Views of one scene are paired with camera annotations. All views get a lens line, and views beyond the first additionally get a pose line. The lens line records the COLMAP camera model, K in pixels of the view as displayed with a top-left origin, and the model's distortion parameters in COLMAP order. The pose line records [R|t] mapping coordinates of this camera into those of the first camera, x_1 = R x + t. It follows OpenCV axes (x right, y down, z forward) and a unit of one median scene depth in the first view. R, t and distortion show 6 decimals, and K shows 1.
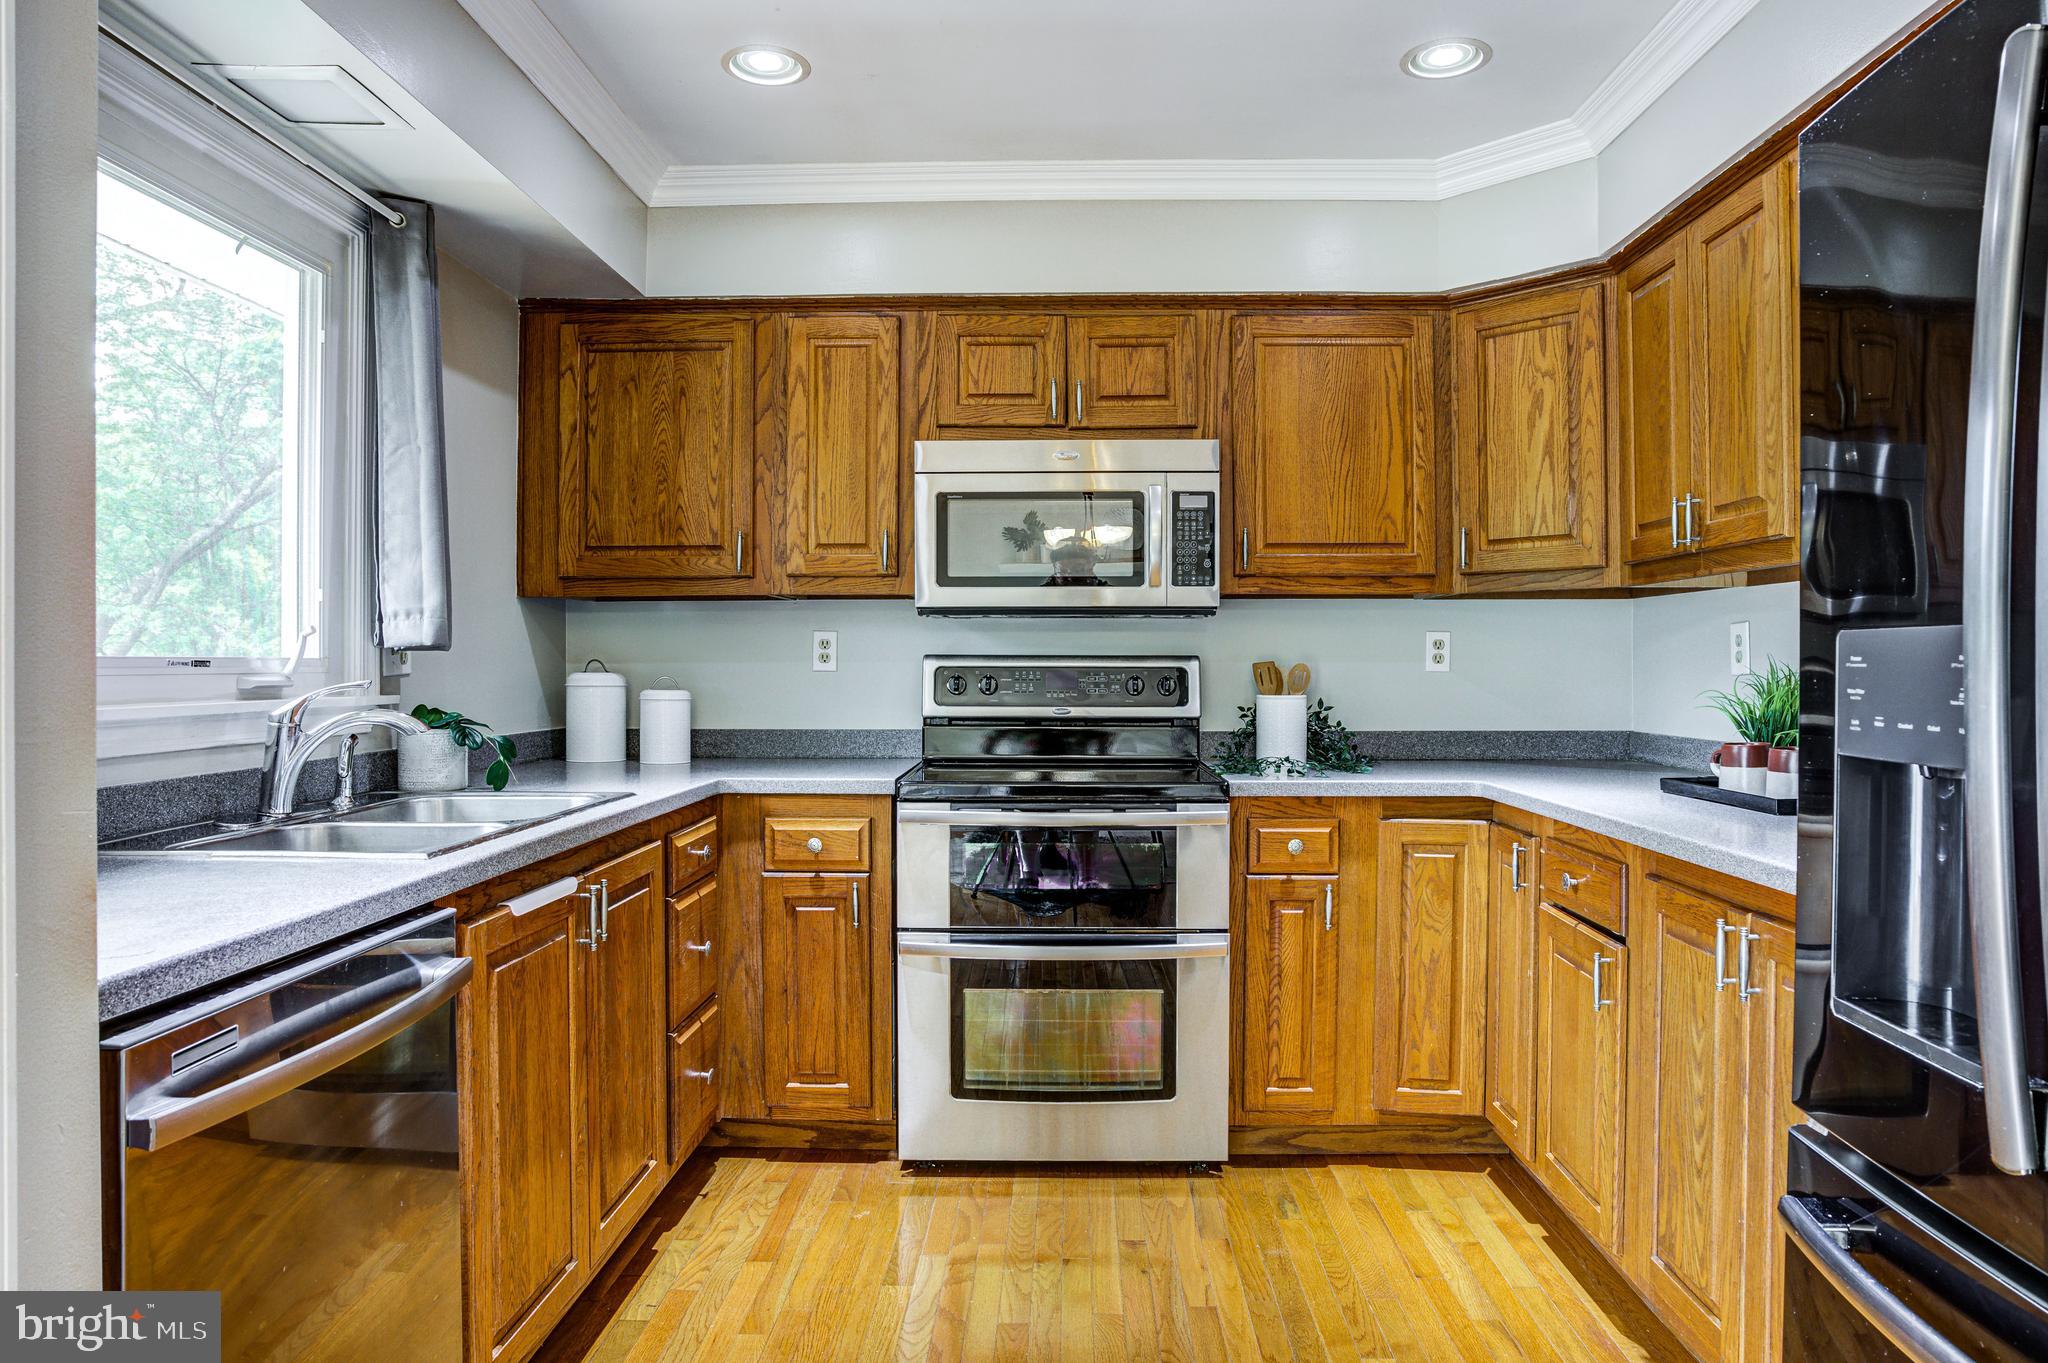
lens RADIAL K [[1230.9, 0, 1036.2], [0, 1230.9, 671.3], [0, 0, 1]] dist [-0.073309, 0.001185]
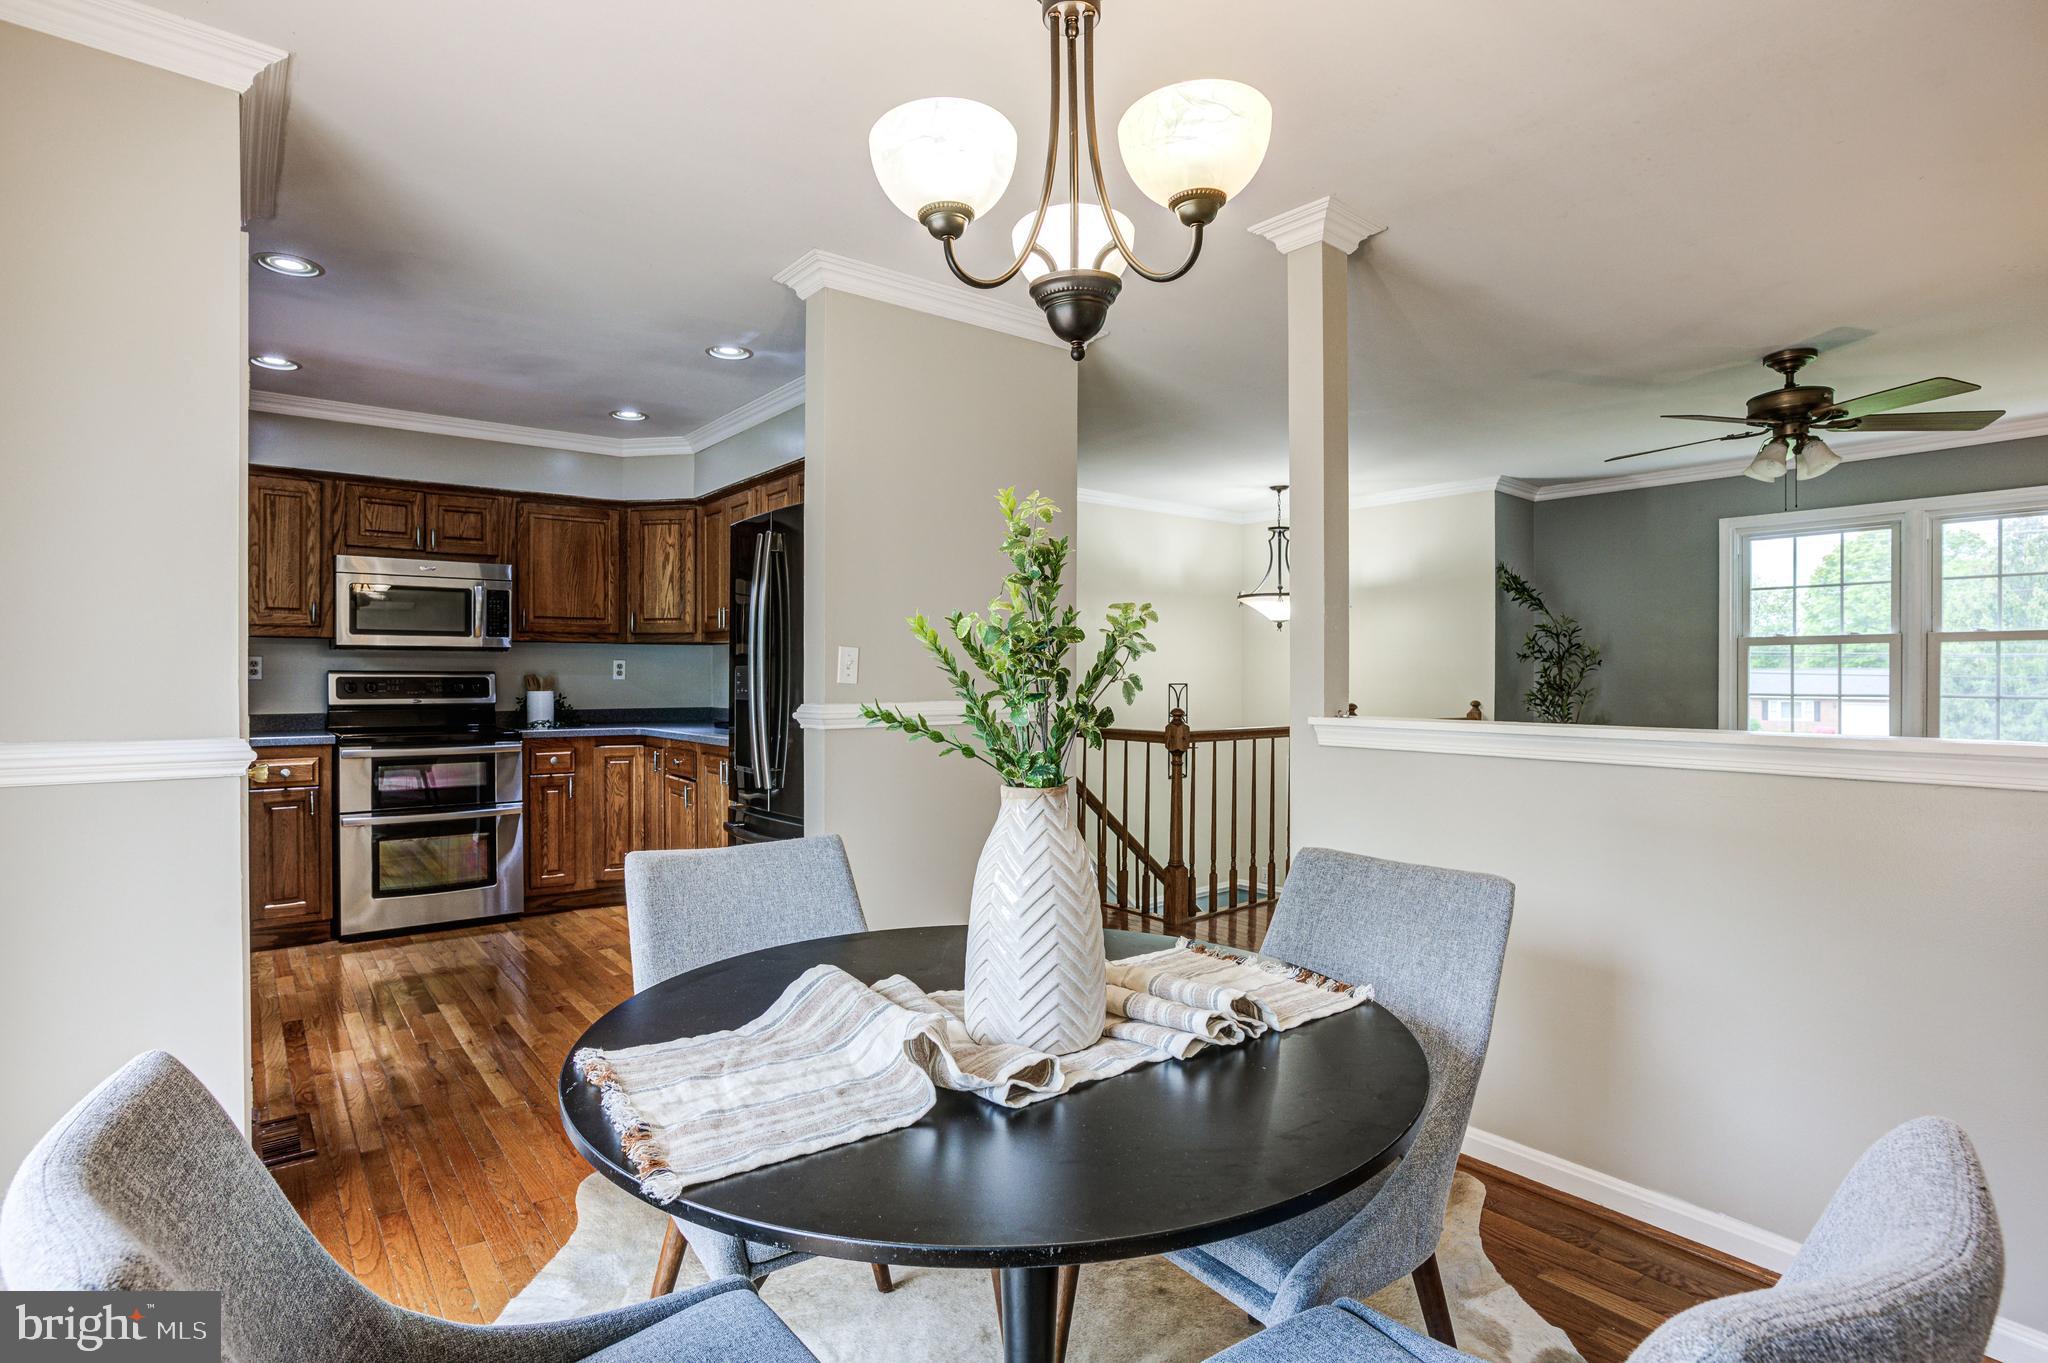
lens RADIAL K [[1027.9, 0, 992.6], [0, 1027.9, 675.9], [0, 0, 1]] dist [-0.028356, 0.000311]
pose [[0.781785, 0.000023, 0.623548, -0.292591], [0.004805, 0.999970, -0.006062, 0.008938], [-0.623530, 0.007735, 0.781762, -0.845097]]
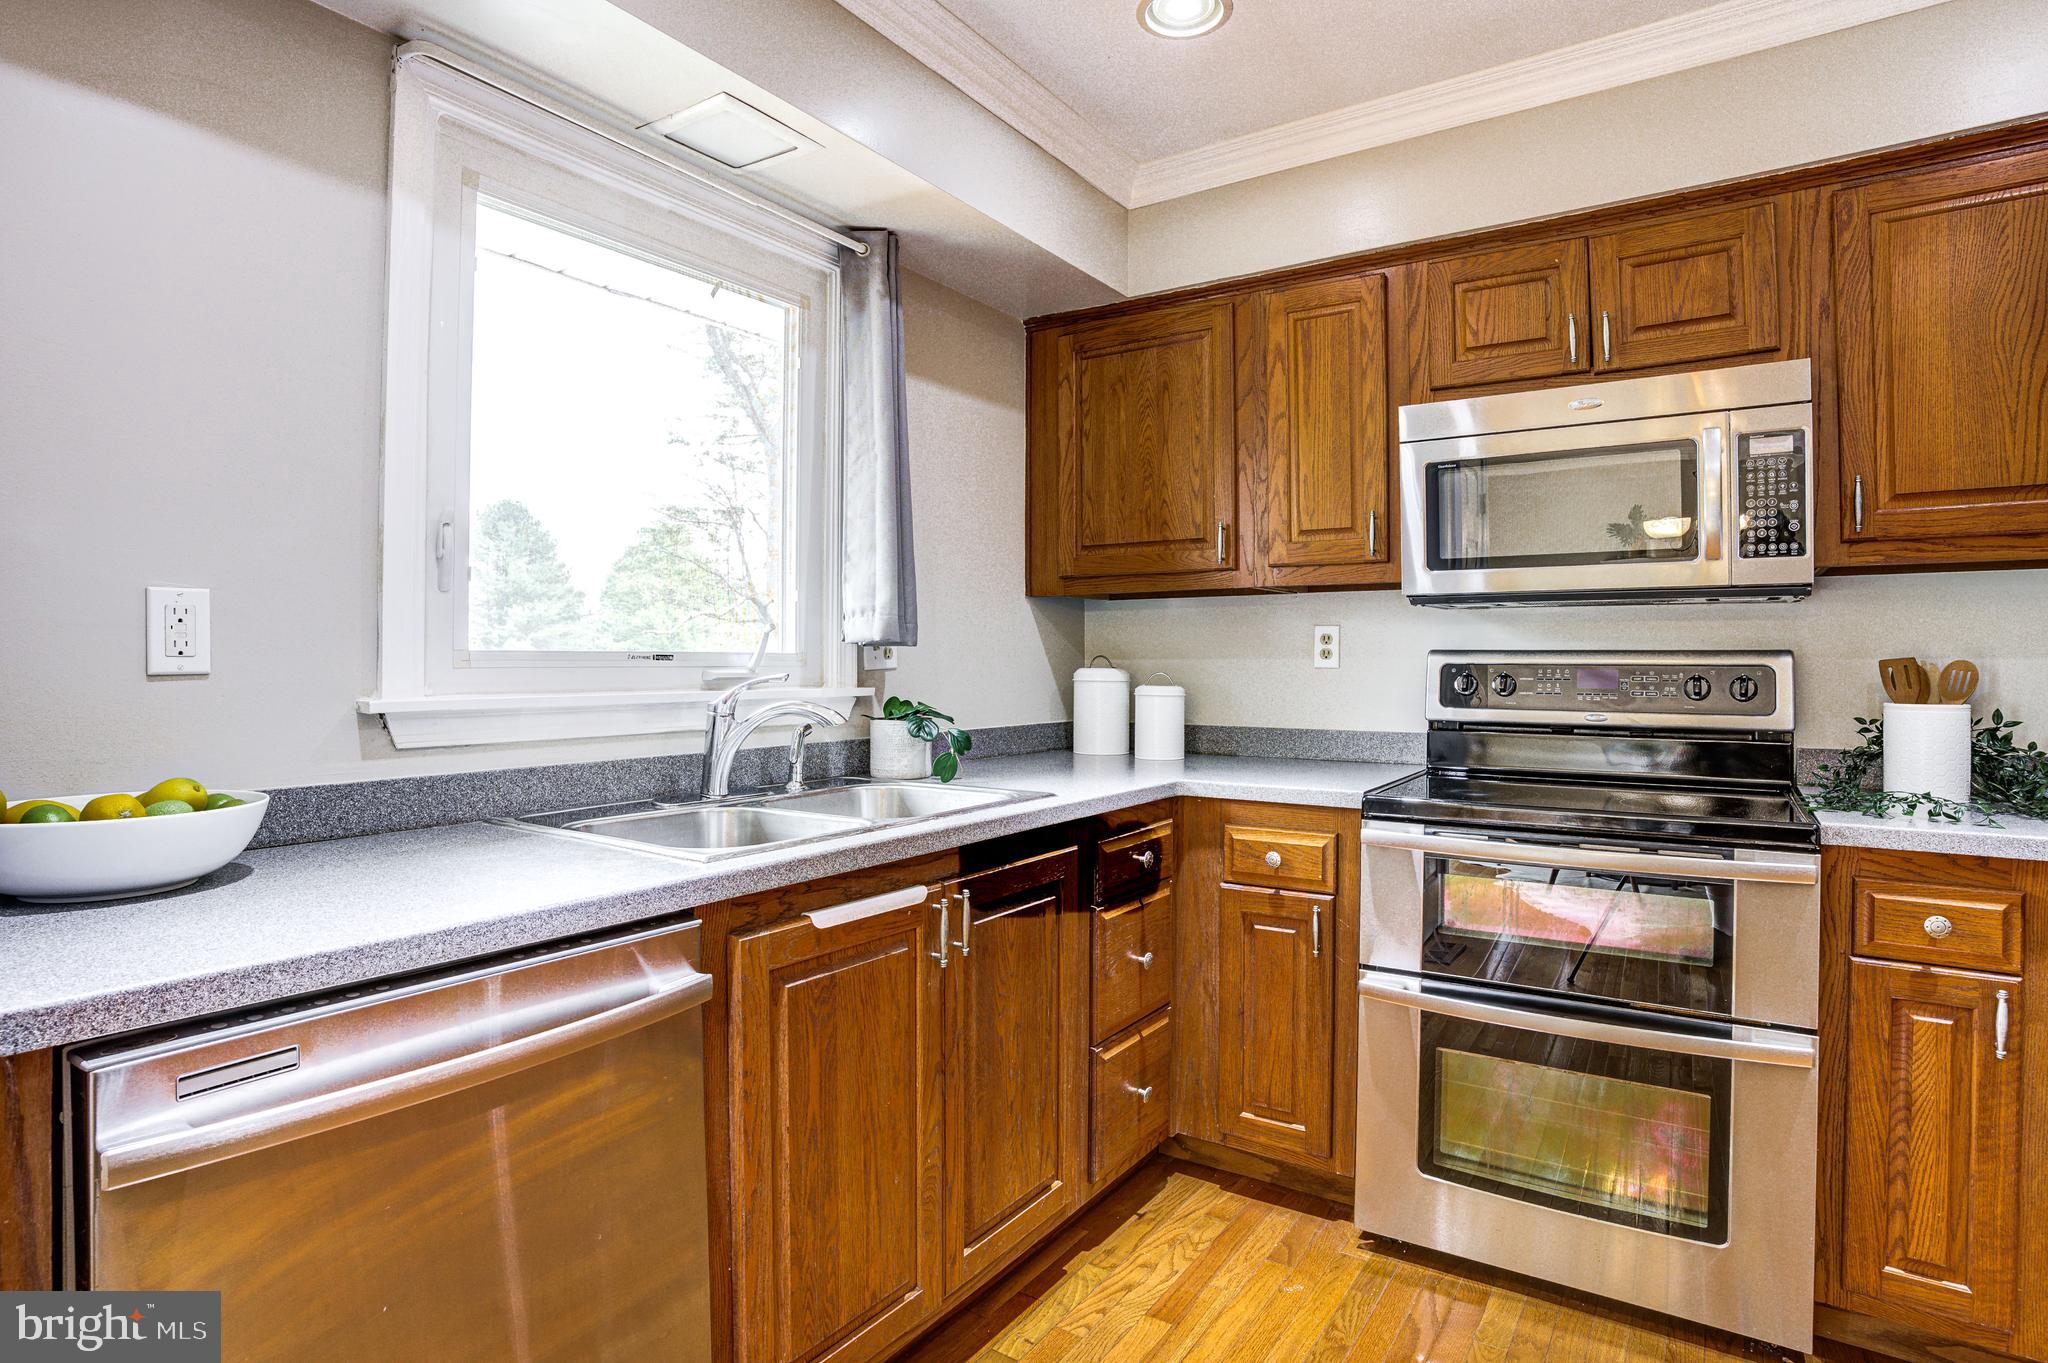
lens RADIAL K [[1054.6, 0, 1021.2], [0, 1054.6, 654.6], [0, 0, 1]] dist [-0.094738, 0.038644]
pose [[0.839973, -0.001416, -0.542627, 0.080581], [-0.005540, 0.999922, -0.011185, -0.000093], [0.542601, 0.012401, 0.839899, 0.240167]]
